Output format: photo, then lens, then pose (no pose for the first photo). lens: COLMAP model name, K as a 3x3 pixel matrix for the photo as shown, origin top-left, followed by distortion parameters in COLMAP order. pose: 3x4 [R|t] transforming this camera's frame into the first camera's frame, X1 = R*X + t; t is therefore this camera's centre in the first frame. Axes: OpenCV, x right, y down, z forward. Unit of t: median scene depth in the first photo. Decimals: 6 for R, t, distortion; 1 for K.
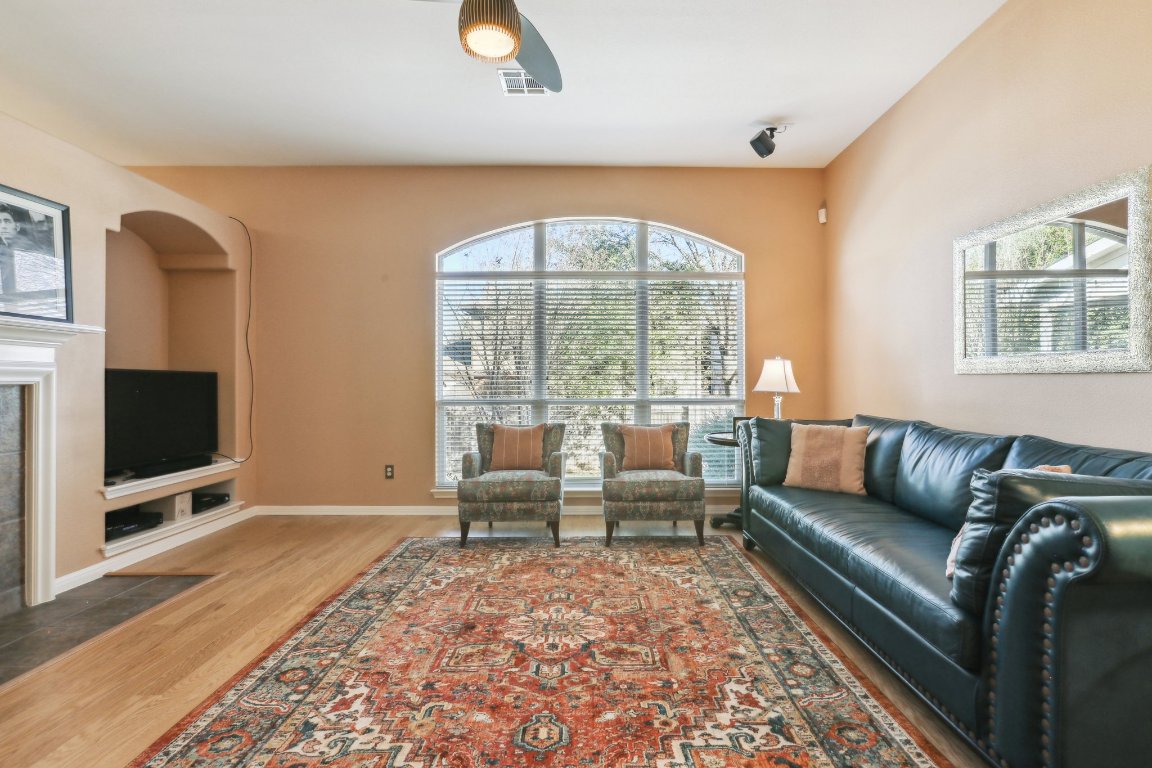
lens RADIAL K [[533.8, 0, 578.9], [0, 533.8, 383.0], [0, 0, 1]] dist [-0.025004, 0.012445]
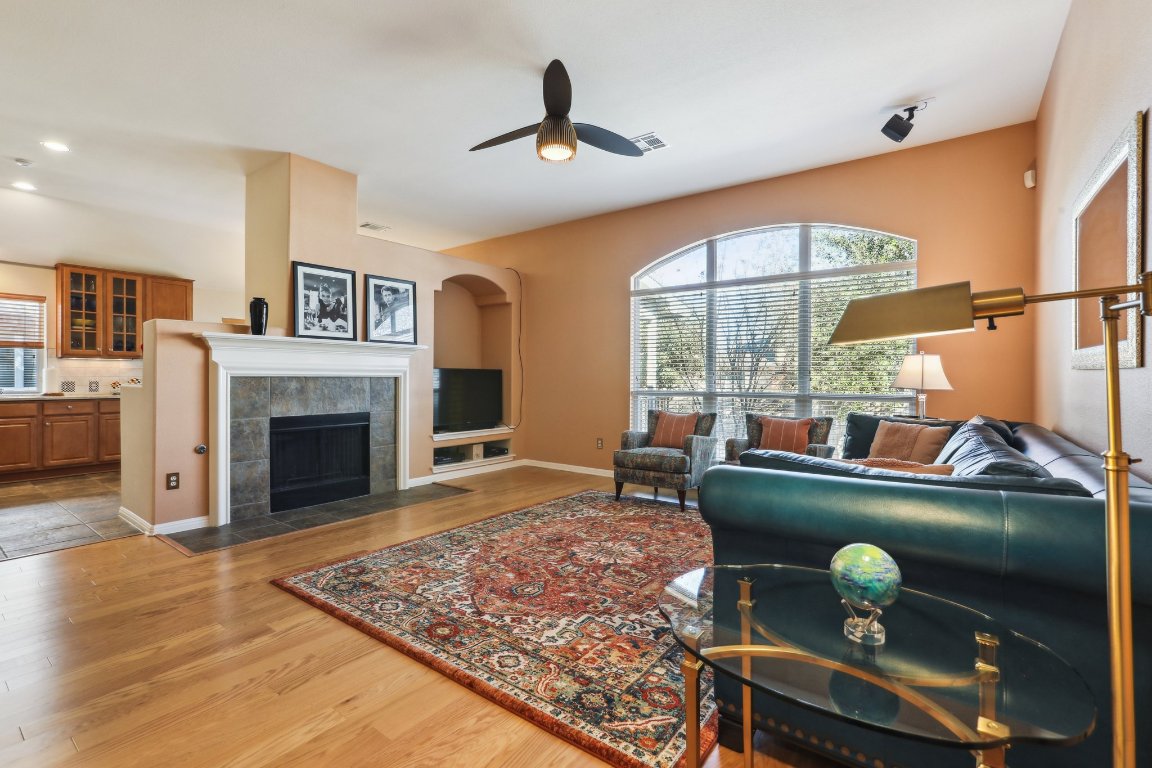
lens RADIAL K [[533.8, 0, 594.3], [0, 533.8, 379.4], [0, 0, 1]] dist [-0.025004, 0.012445]
pose [[0.796204, 0.007927, -0.604976, 0.574336], [-0.005319, 0.999967, 0.006103, -0.002626], [0.605005, -0.001642, 0.796220, -0.102727]]
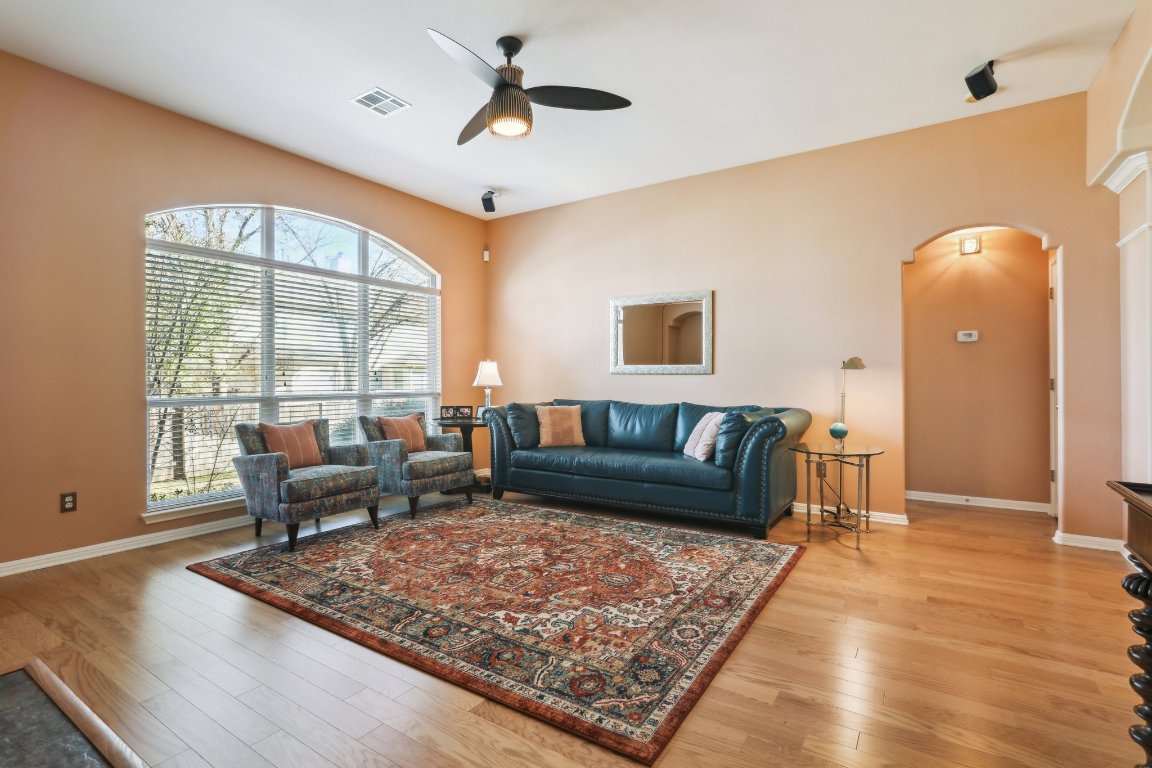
lens RADIAL K [[533.8, 0, 568.6], [0, 533.8, 375.5], [0, 0, 1]] dist [-0.025004, 0.012445]
pose [[0.574976, 0.008848, 0.818122, -0.814405], [-0.001535, 0.999951, -0.009735, 0.004104], [-0.818169, 0.004342, 0.574962, 0.060774]]
